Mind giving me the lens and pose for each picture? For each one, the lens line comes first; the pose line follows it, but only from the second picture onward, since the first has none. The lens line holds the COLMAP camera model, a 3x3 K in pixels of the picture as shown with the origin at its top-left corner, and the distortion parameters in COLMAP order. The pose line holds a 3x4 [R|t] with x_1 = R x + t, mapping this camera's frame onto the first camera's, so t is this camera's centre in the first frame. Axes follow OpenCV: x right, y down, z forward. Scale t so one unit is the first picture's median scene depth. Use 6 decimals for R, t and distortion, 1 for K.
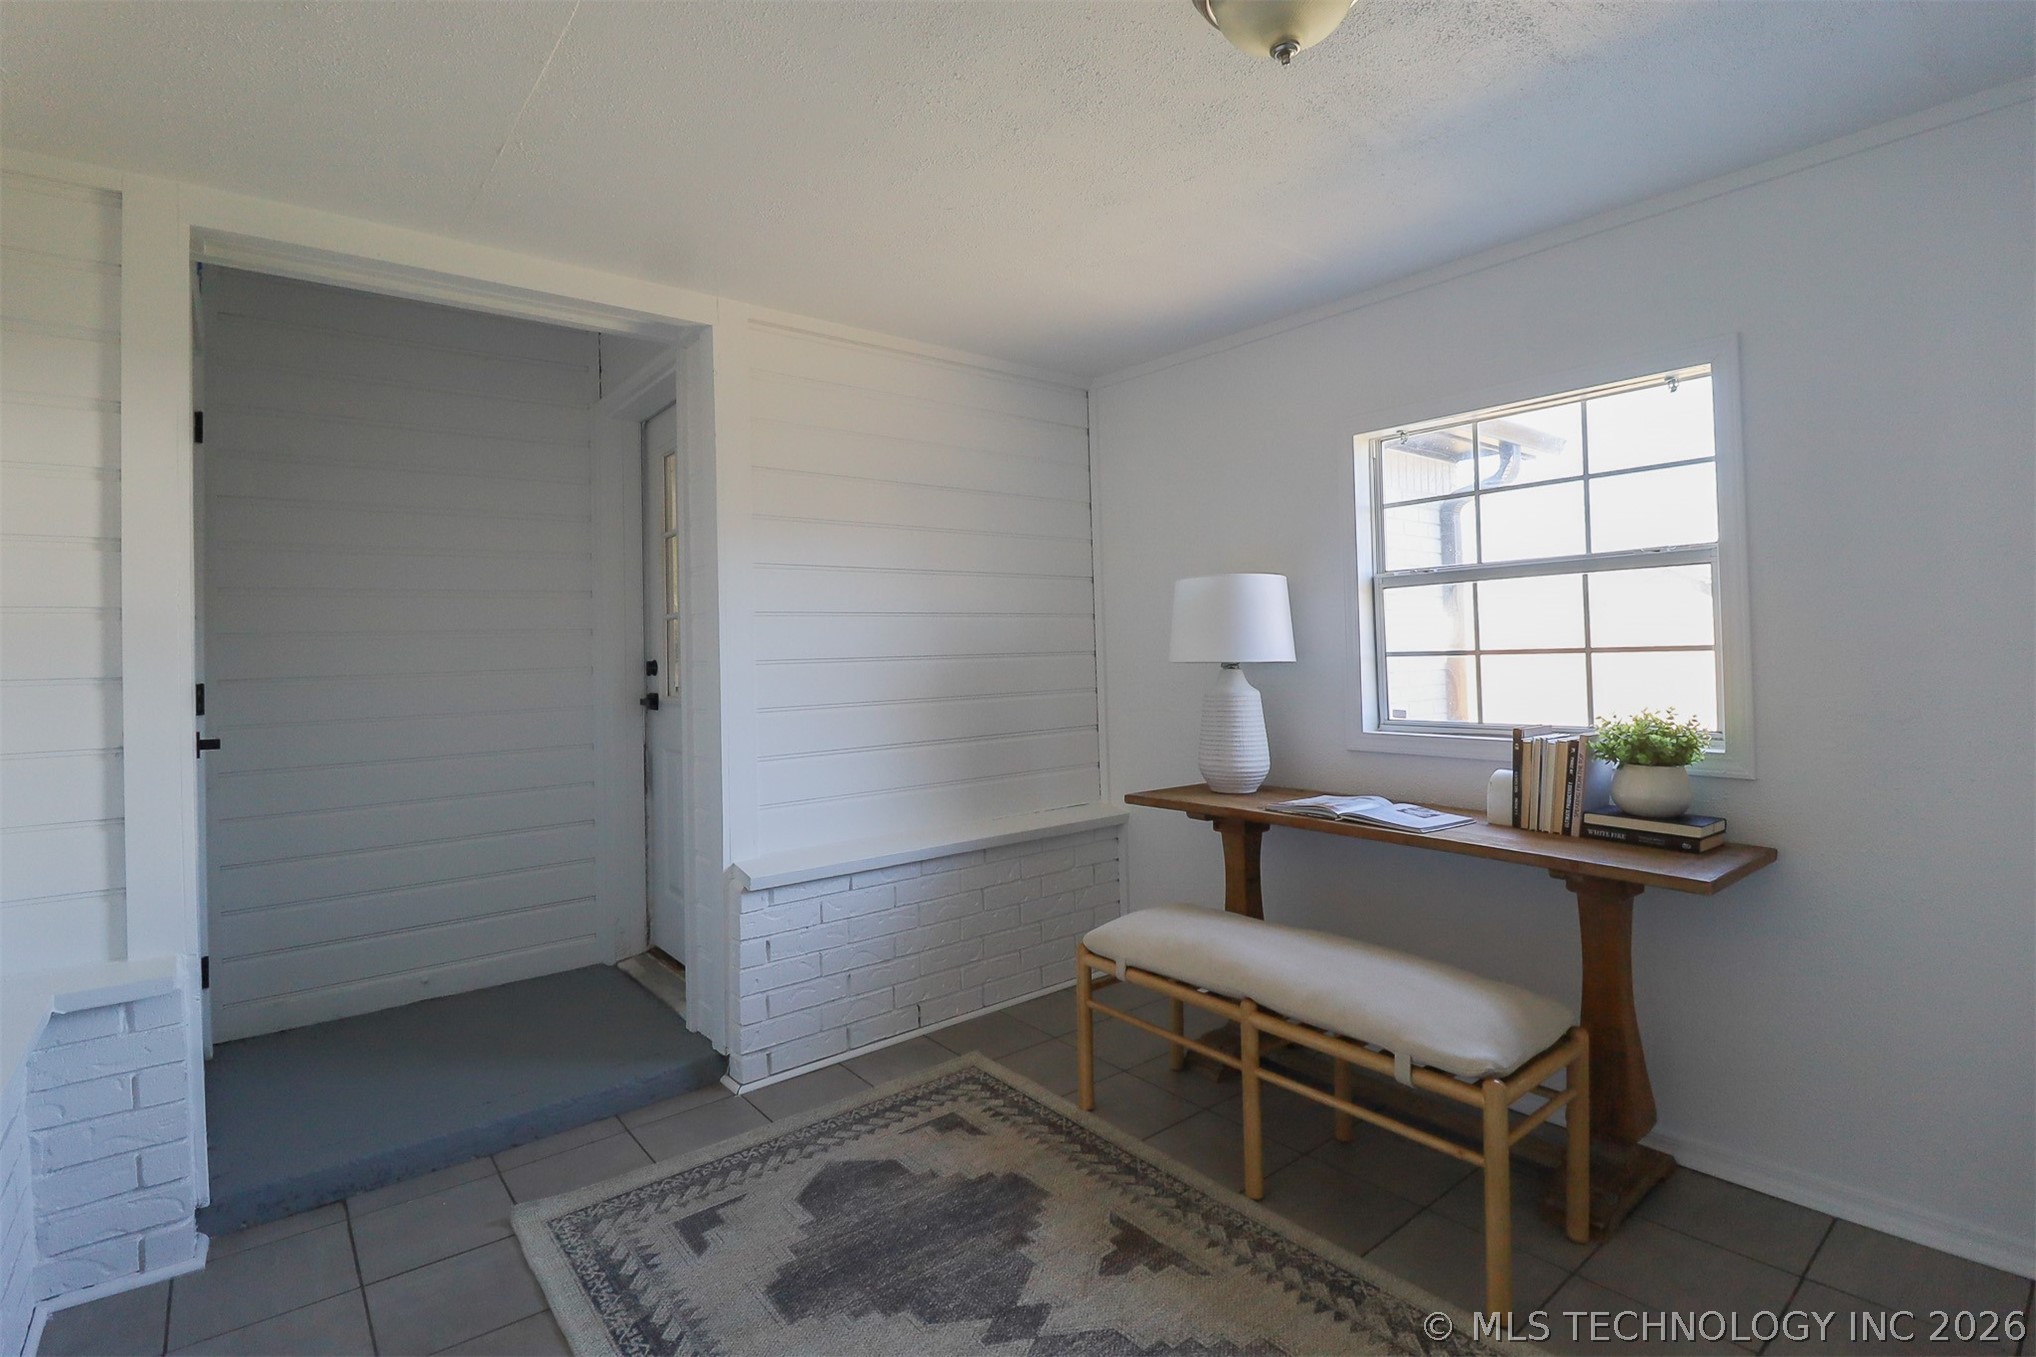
lens RADIAL K [[945.7, 0, 1025.9], [0, 945.7, 643.5], [0, 0, 1]] dist [-0.000177, -0.013688]
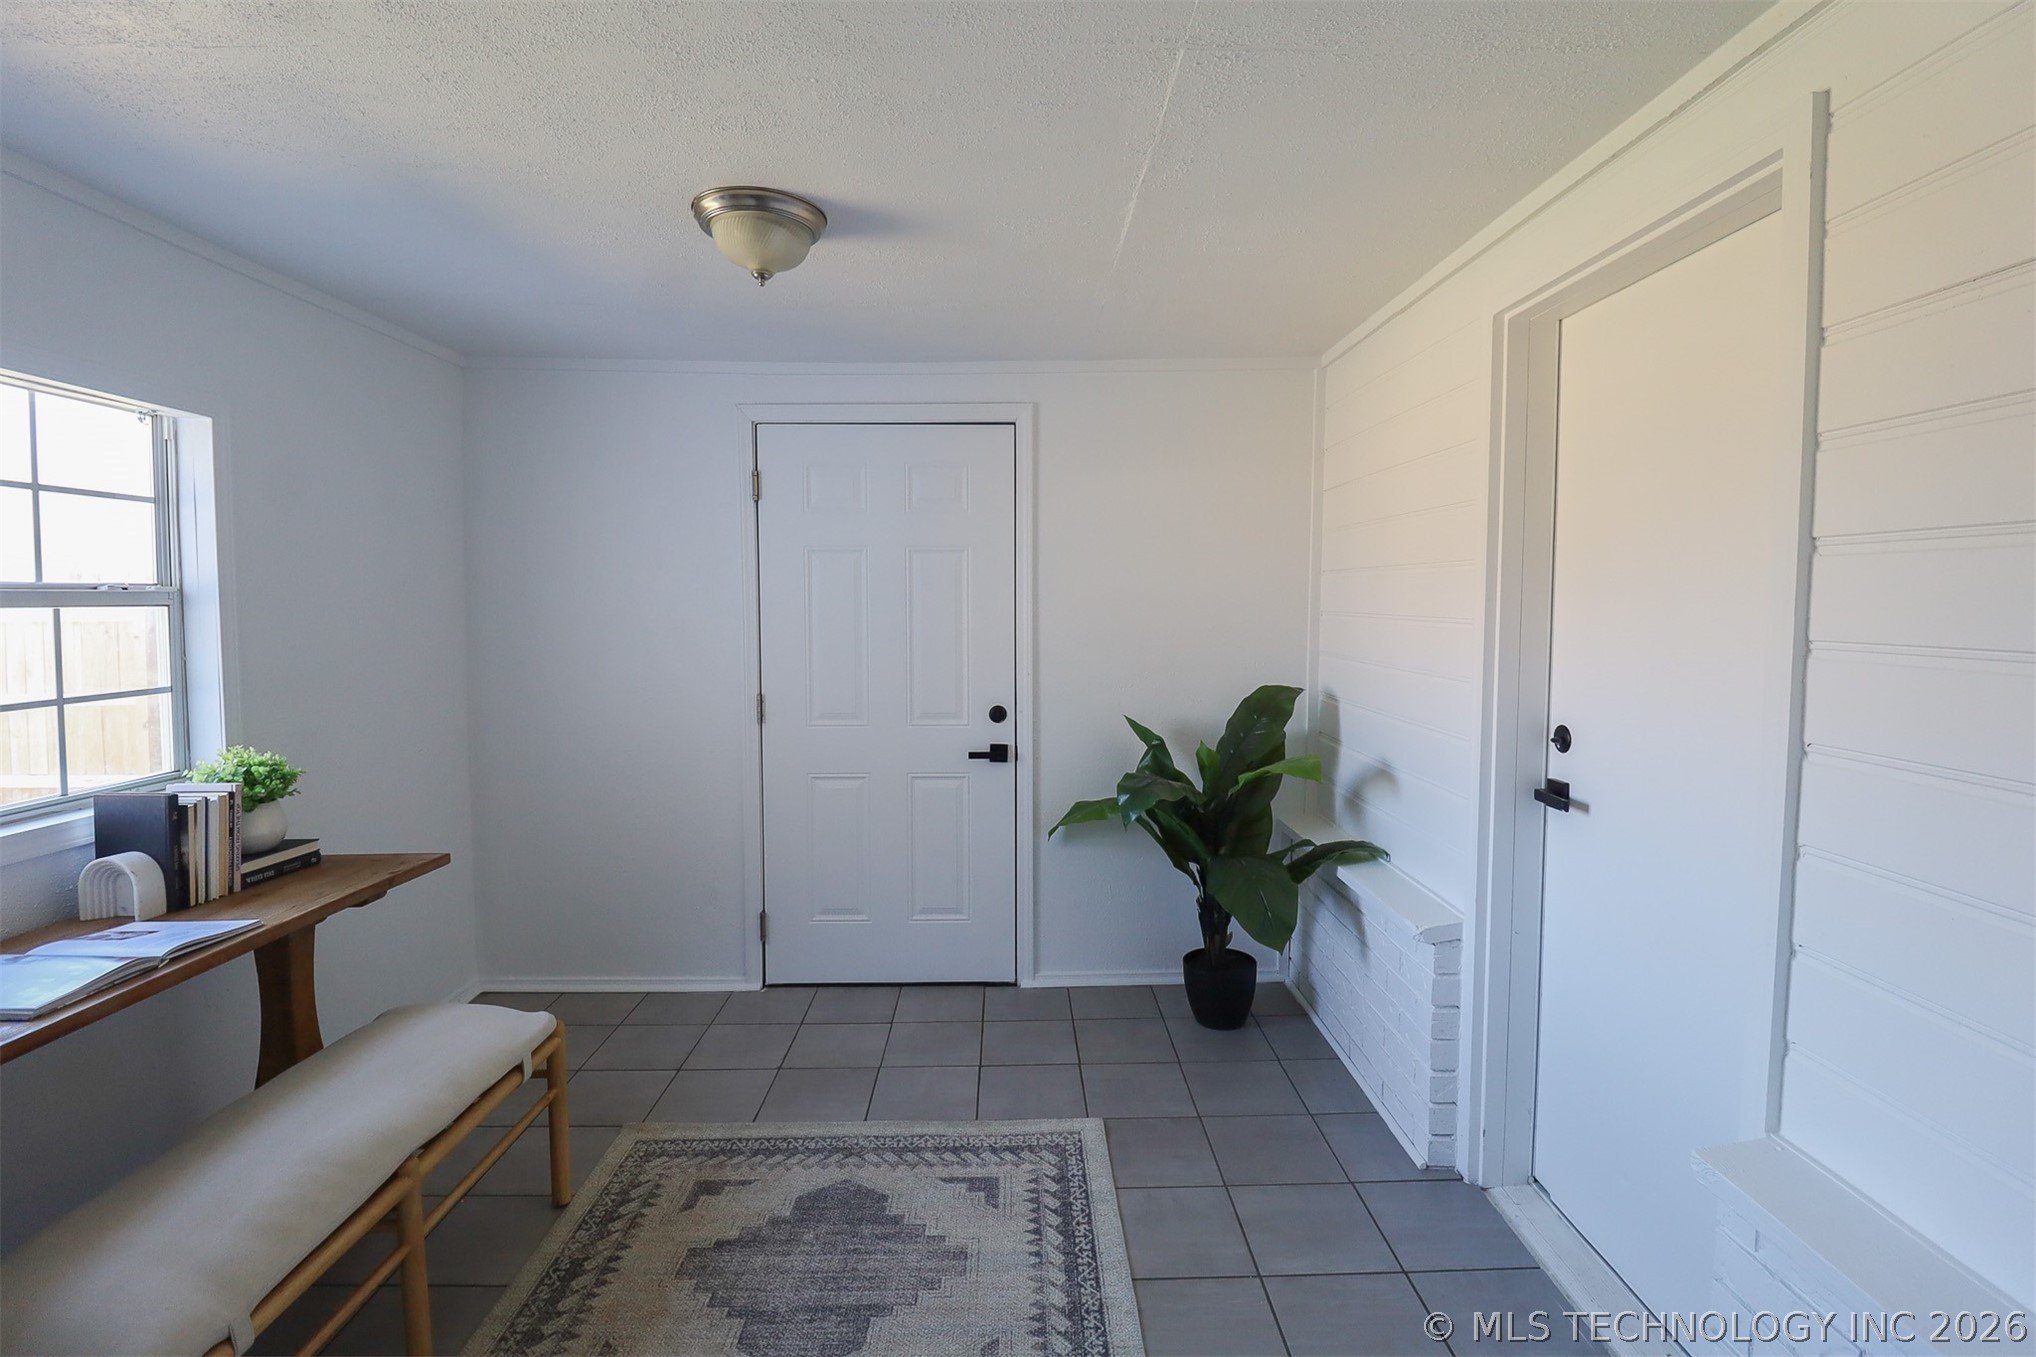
lens RADIAL K [[945.7, 0, 1025.9], [0, 945.7, 643.5], [0, 0, 1]] dist [-0.000177, -0.013688]
pose [[-0.783341, -0.005620, 0.621567, -0.613046], [0.011899, 0.999640, 0.024034, -0.057697], [-0.621479, 0.026223, -0.782992, 1.212112]]
